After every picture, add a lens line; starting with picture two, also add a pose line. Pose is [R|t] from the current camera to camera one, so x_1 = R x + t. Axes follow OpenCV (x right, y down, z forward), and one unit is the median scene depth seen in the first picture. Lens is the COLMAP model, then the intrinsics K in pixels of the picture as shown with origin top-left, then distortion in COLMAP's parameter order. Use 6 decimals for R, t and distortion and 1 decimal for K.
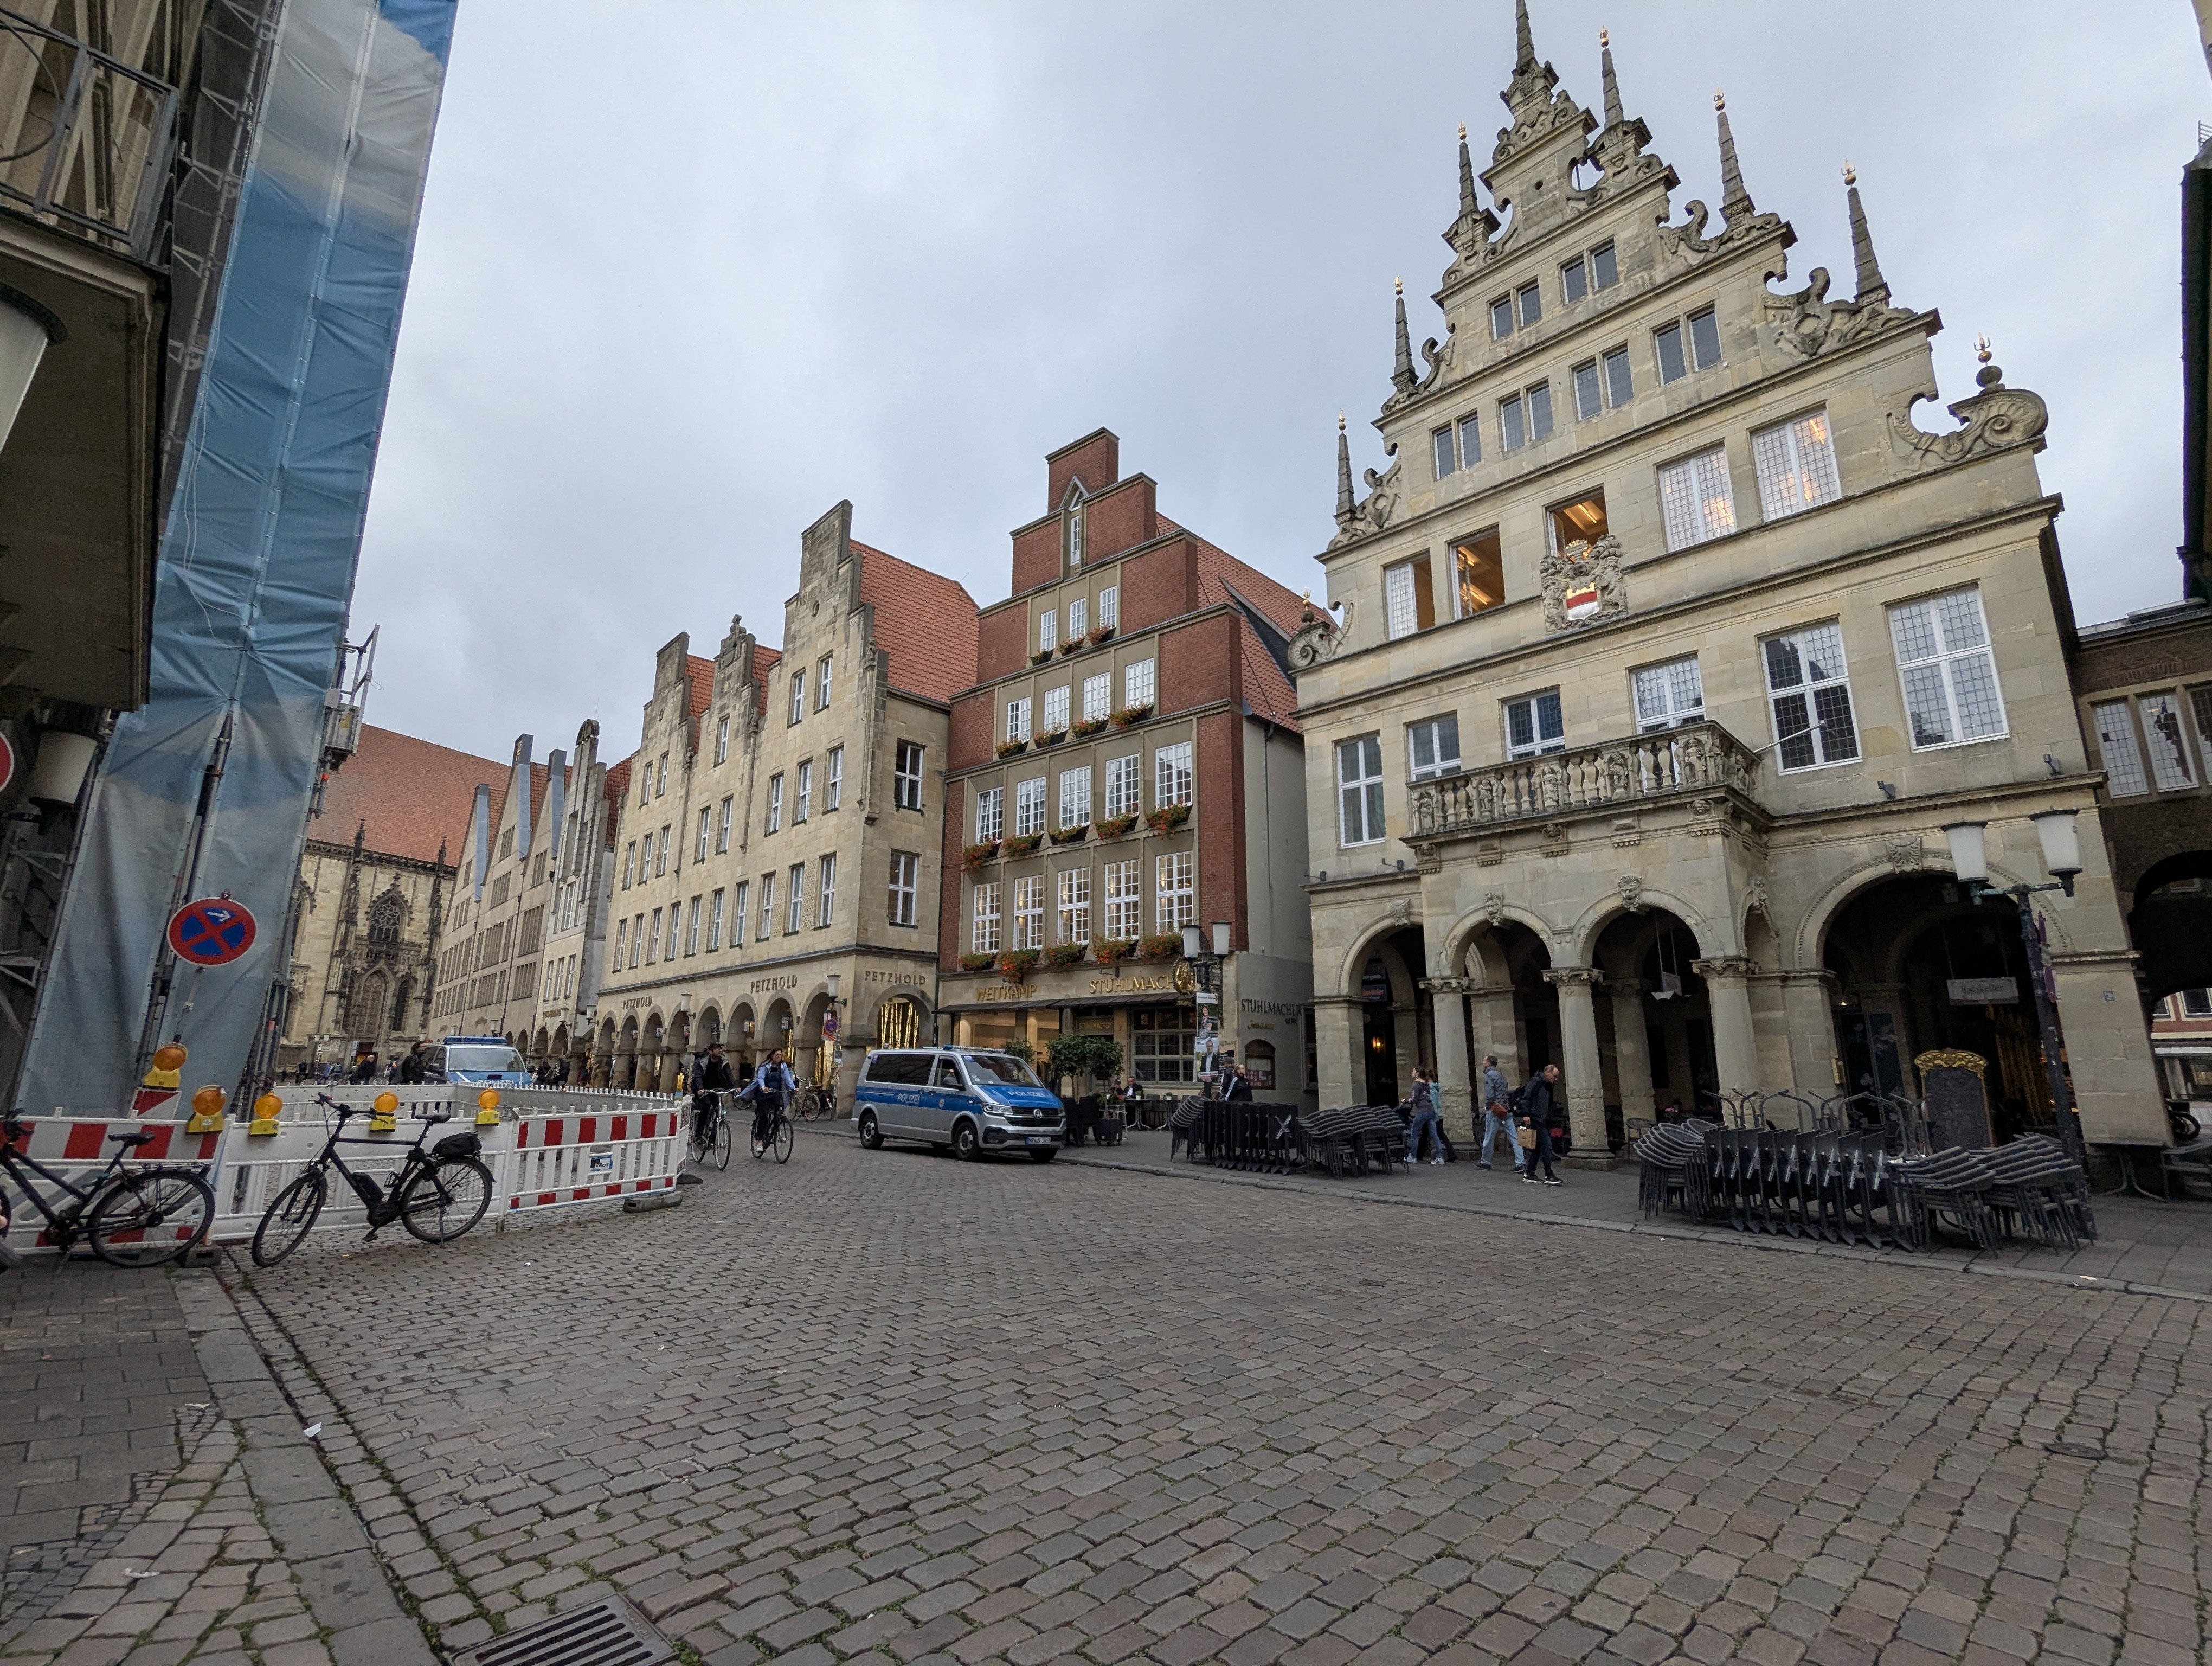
lens RADIAL K [[1043.9, 0, 1153.7], [0, 1043.9, 836.2], [0, 0, 1]] dist [-0.004981, 0.001558]
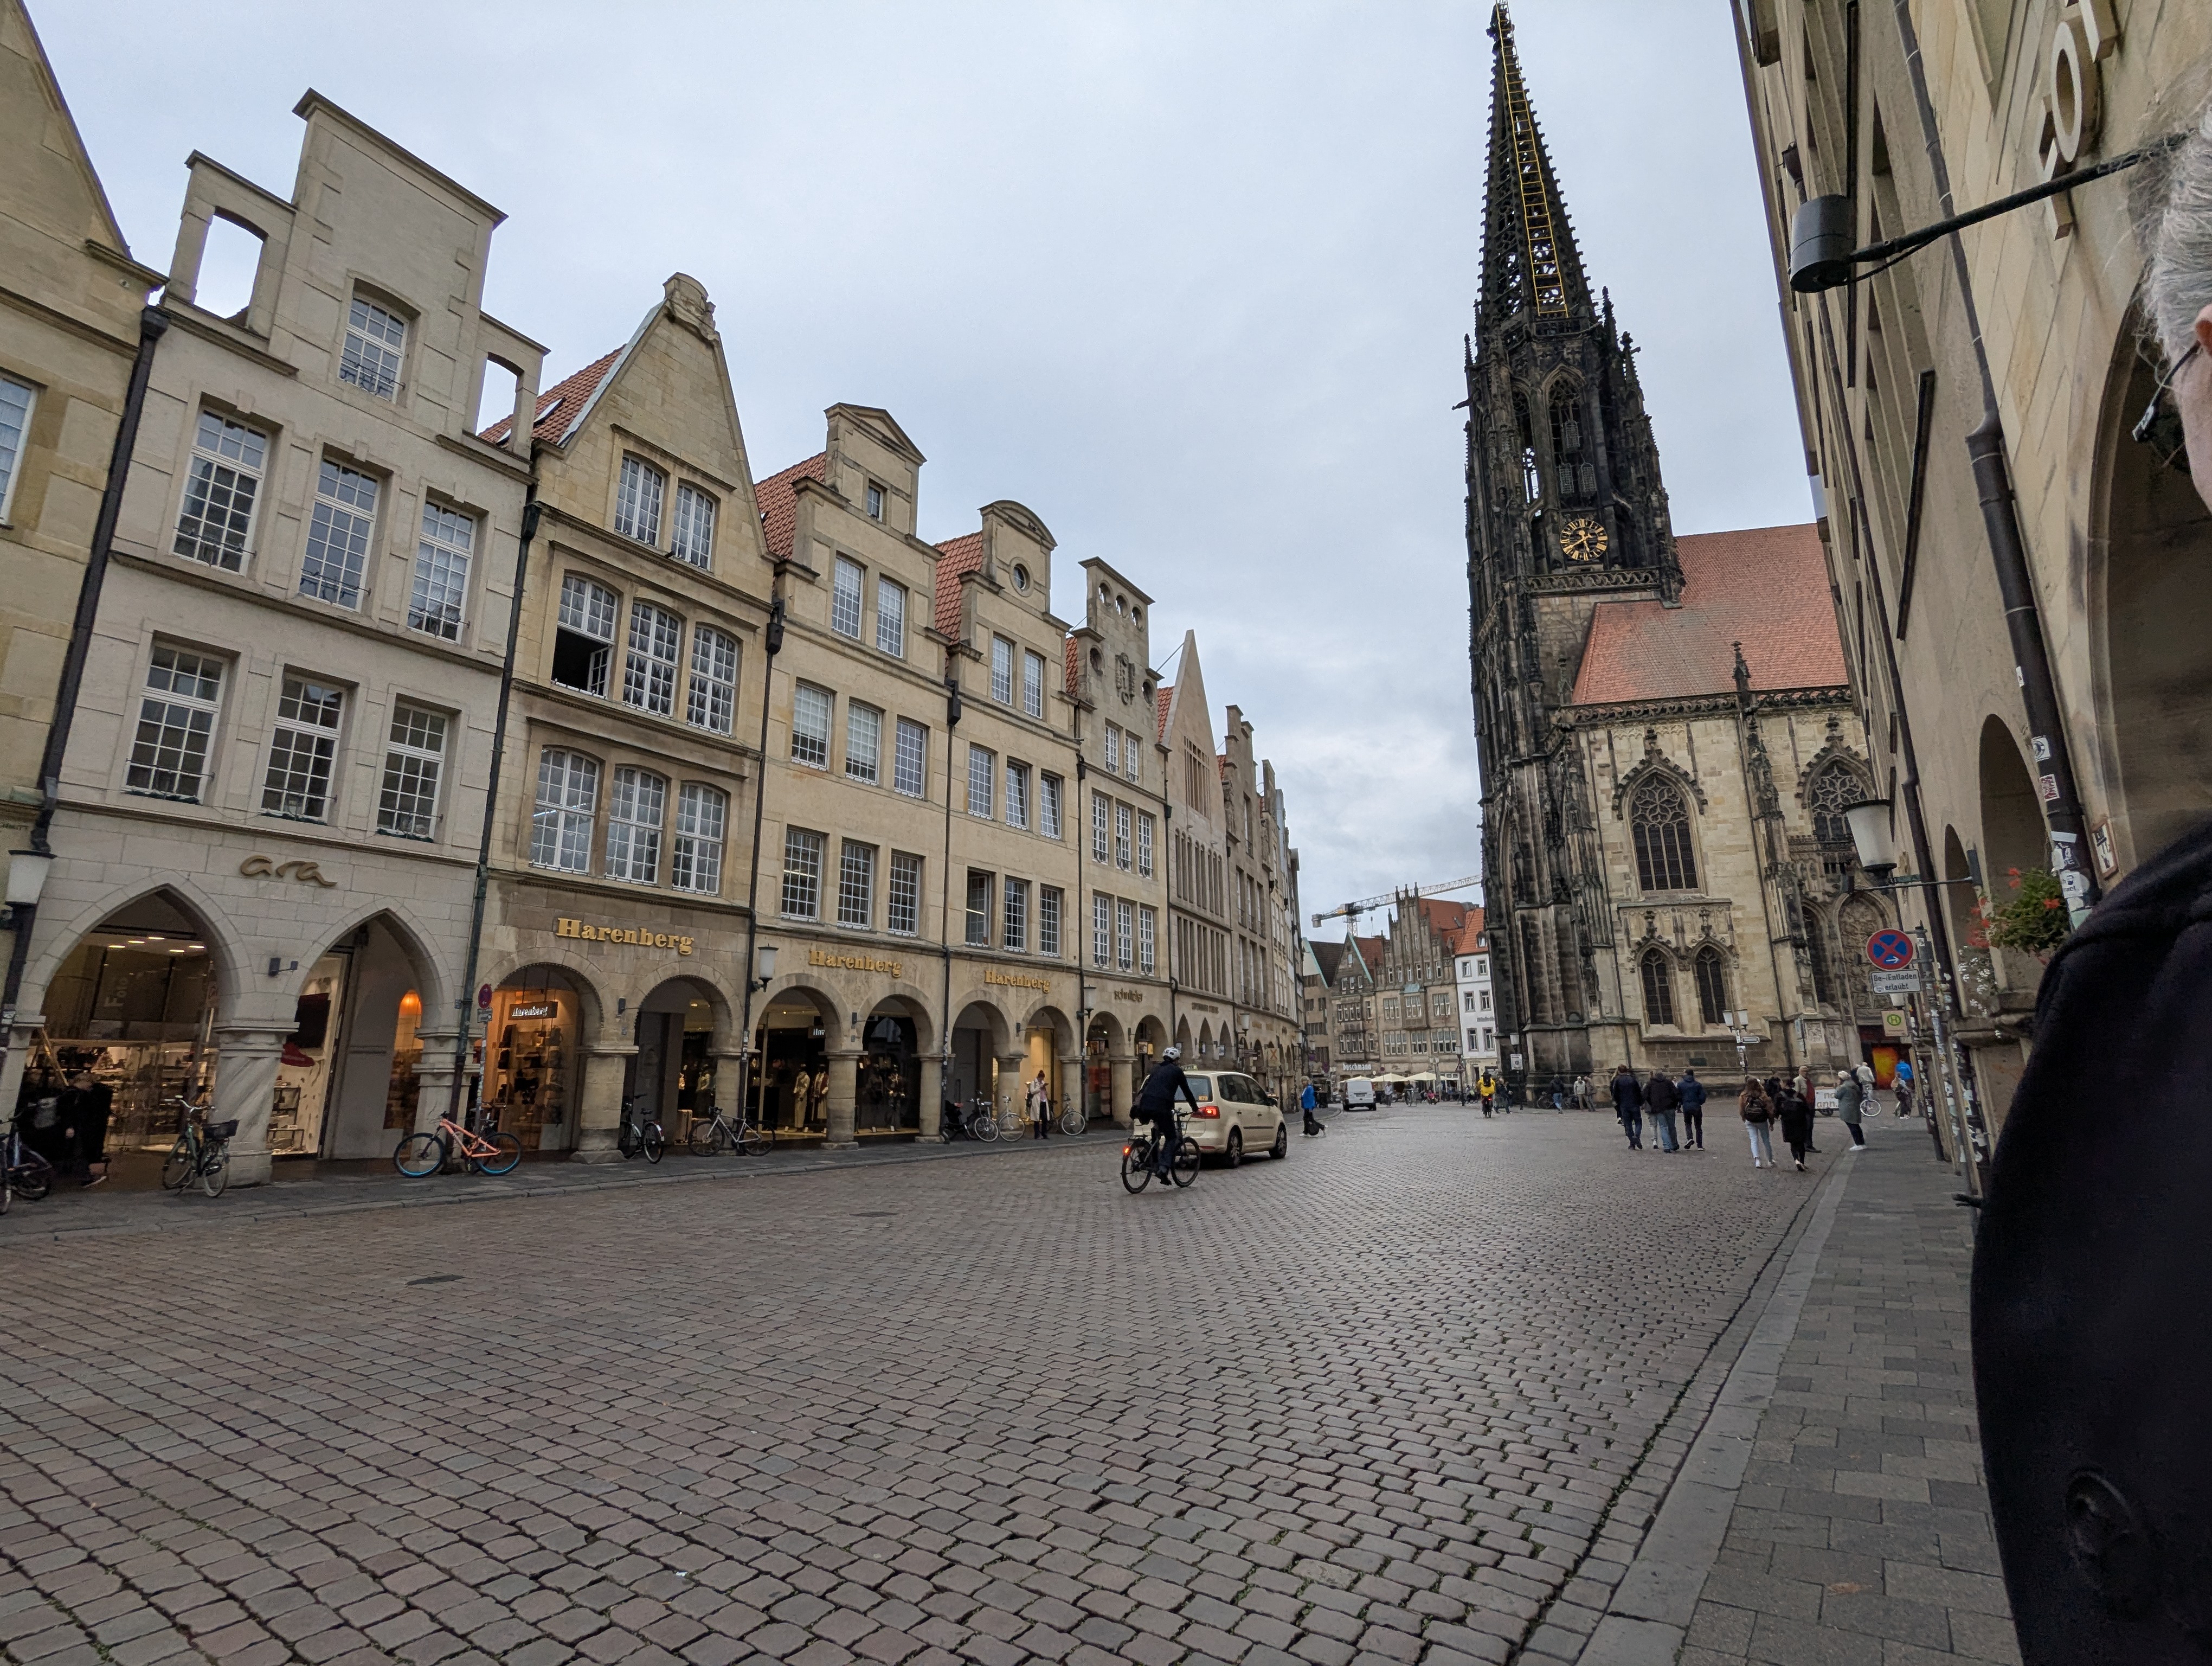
lens RADIAL K [[1043.9, 0, 1099.2], [0, 1043.9, 834.1], [0, 0, 1]] dist [-0.004981, 0.001558]
pose [[0.165653, -0.232032, -0.958499, -0.390568], [0.226705, 0.954857, -0.191970, 0.155422], [0.959773, -0.185496, 0.210778, 0.702838]]
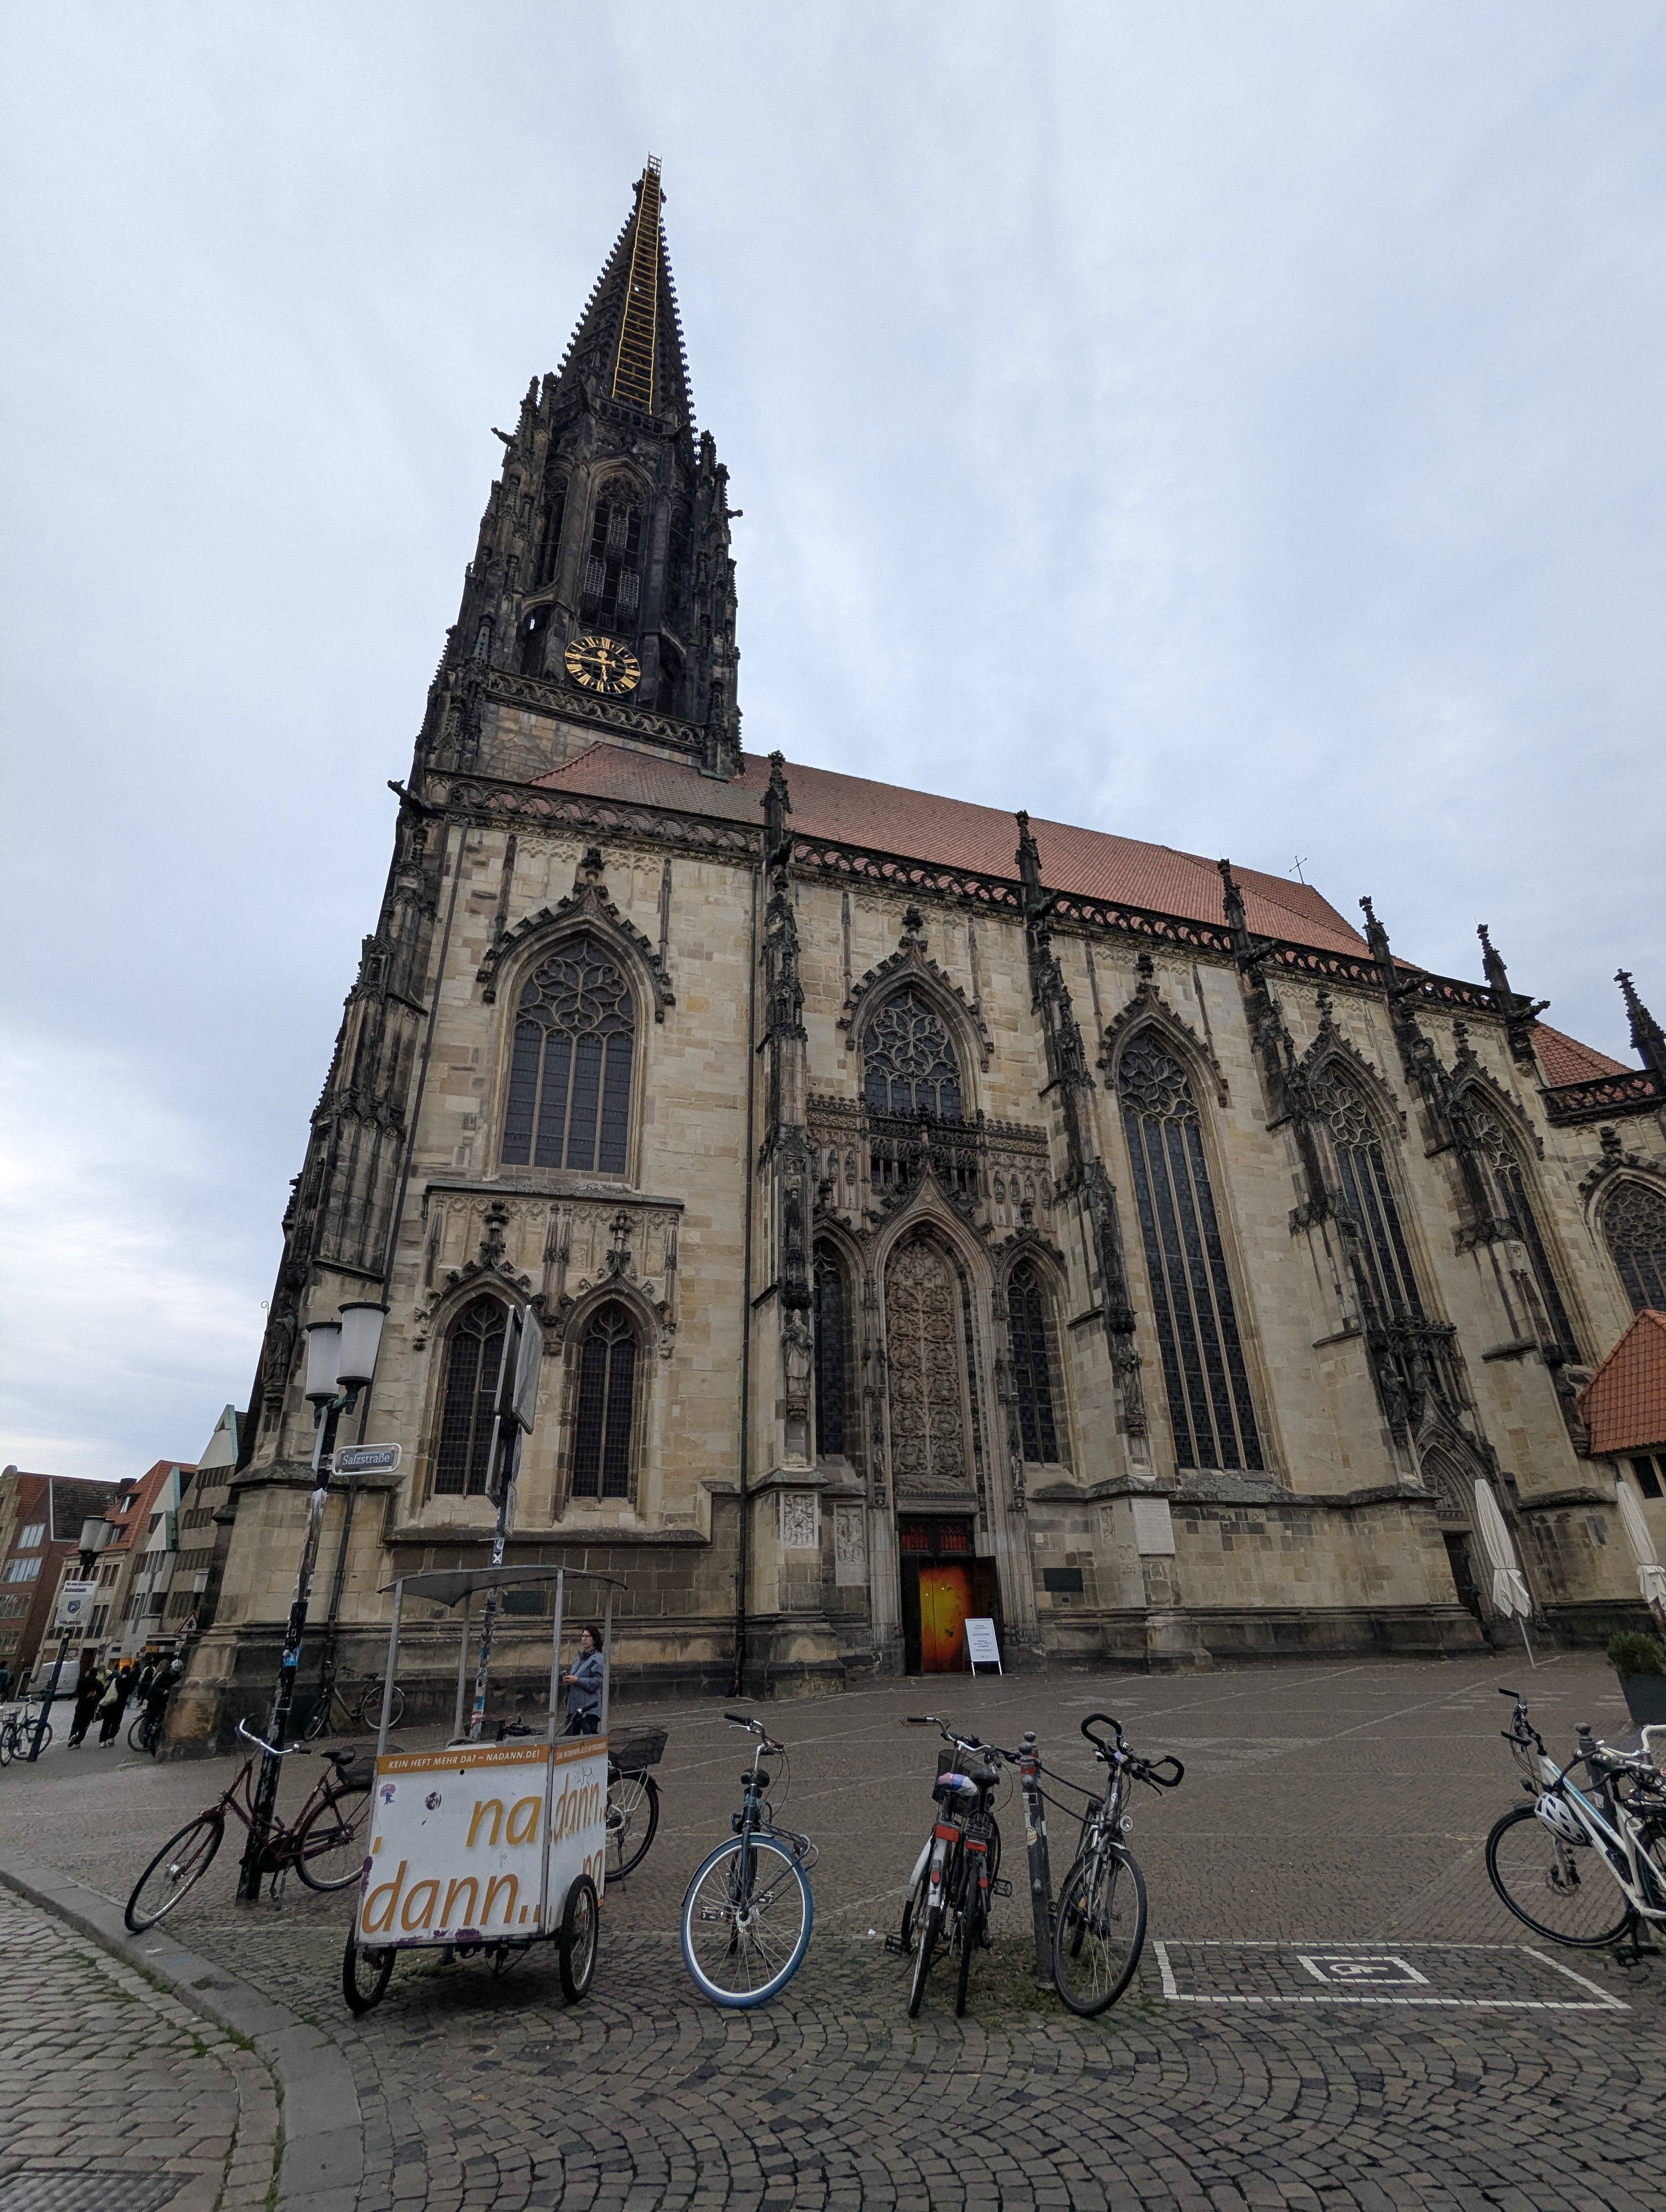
lens RADIAL K [[1043.9, 0, 831.8], [0, 1043.9, 1109.2], [0, 0, 1]] dist [-0.004981, 0.001558]
pose [[0.629270, -0.370429, -0.683229, -0.778240], [0.194261, 0.926168, -0.323225, 0.247017], [0.752517, 0.070671, 0.654770, 1.104345]]
